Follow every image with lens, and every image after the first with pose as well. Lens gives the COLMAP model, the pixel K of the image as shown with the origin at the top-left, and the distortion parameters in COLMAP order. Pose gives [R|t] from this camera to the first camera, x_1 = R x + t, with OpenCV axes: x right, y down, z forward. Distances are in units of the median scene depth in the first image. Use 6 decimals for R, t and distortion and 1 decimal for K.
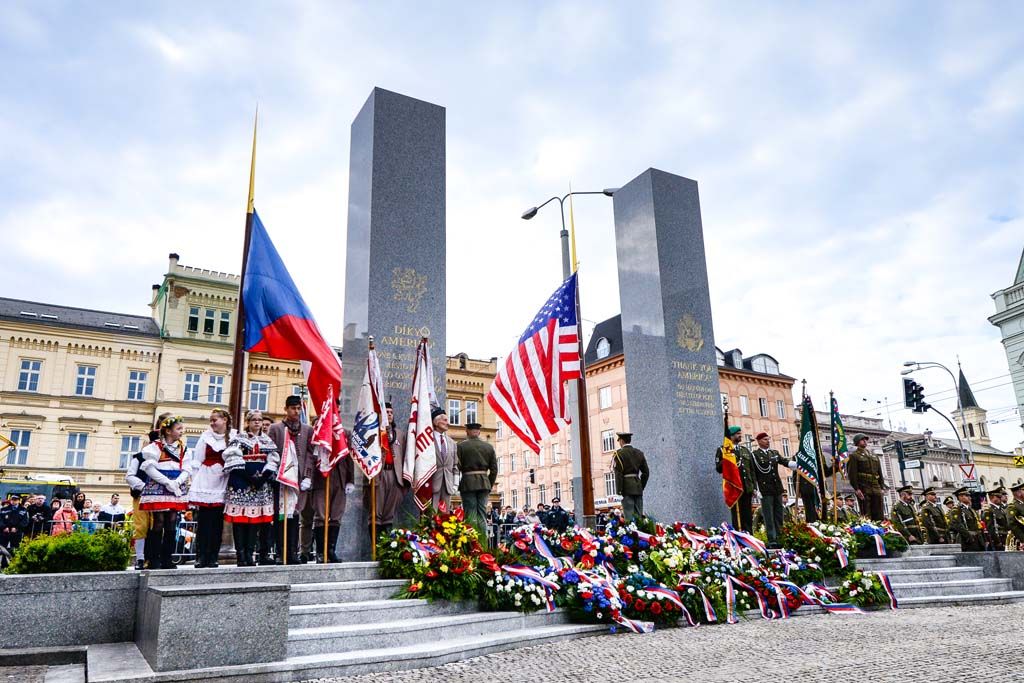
lens RADIAL K [[745.9, 0, 508.5], [0, 745.9, 339.8], [0, 0, 1]] dist [-0.005699, -0.005381]
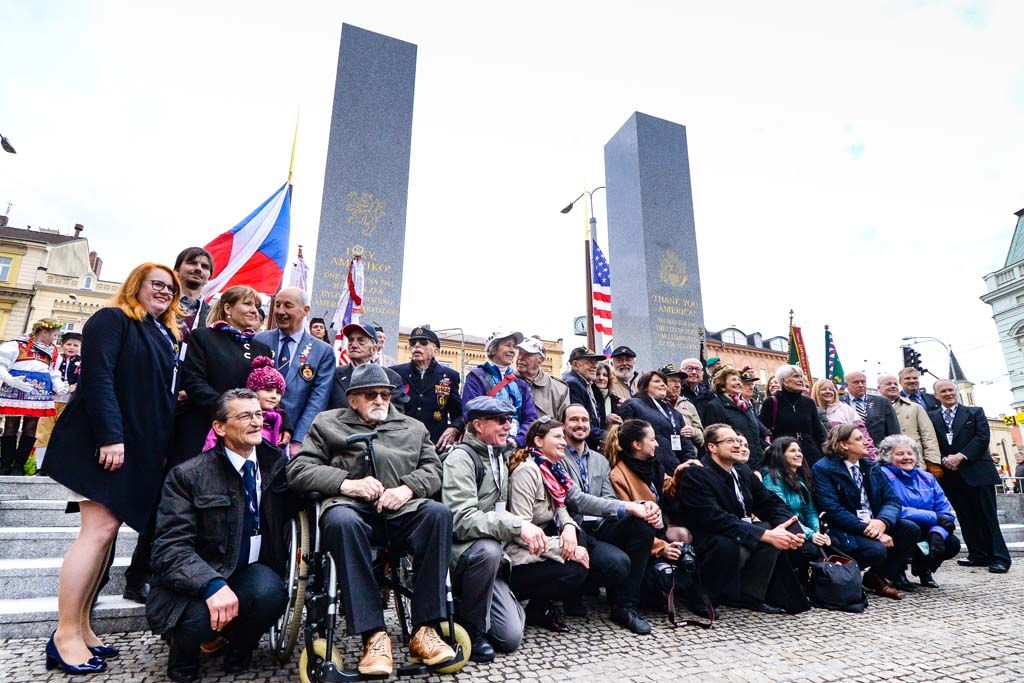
lens RADIAL K [[536.9, 0, 513.6], [0, 536.9, 343.0], [0, 0, 1]] dist [0.002692, -0.015375]
pose [[0.990463, -0.007301, -0.137585, 0.129201], [0.009340, 0.999856, 0.014174, 0.078366], [0.137462, -0.015324, 0.990389, 0.253415]]
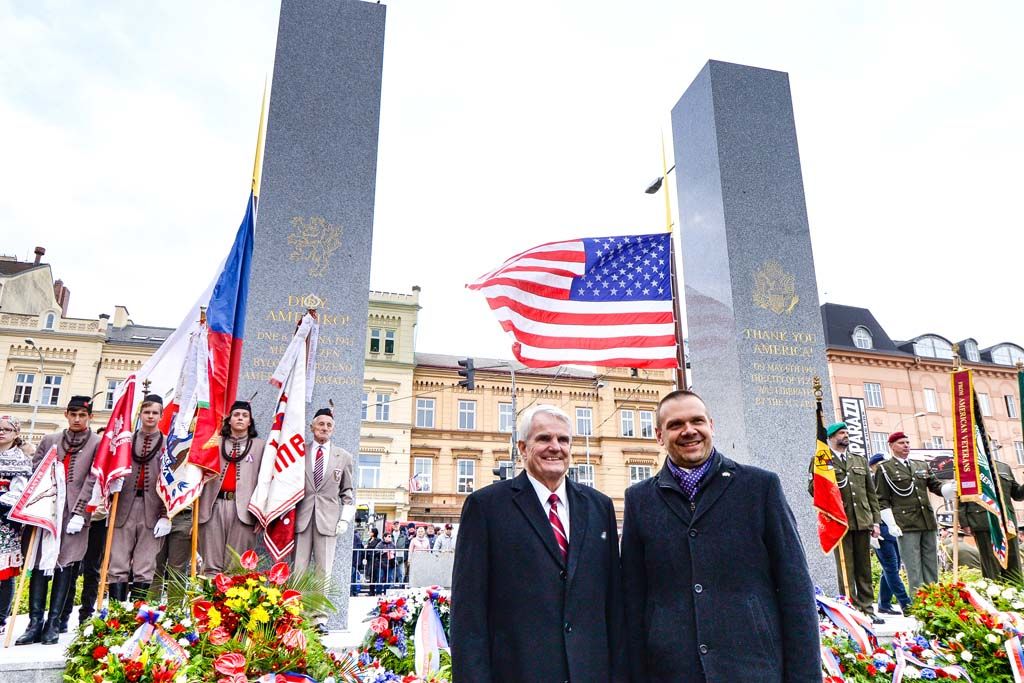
lens RADIAL K [[745.9, 0, 514.9], [0, 745.9, 340.9], [0, 0, 1]] dist [-0.005699, -0.005381]
pose [[0.962098, -0.060349, -0.265941, 0.193194], [0.055681, 0.998134, -0.025065, 0.043057], [0.266958, 0.009307, 0.963663, 0.288356]]
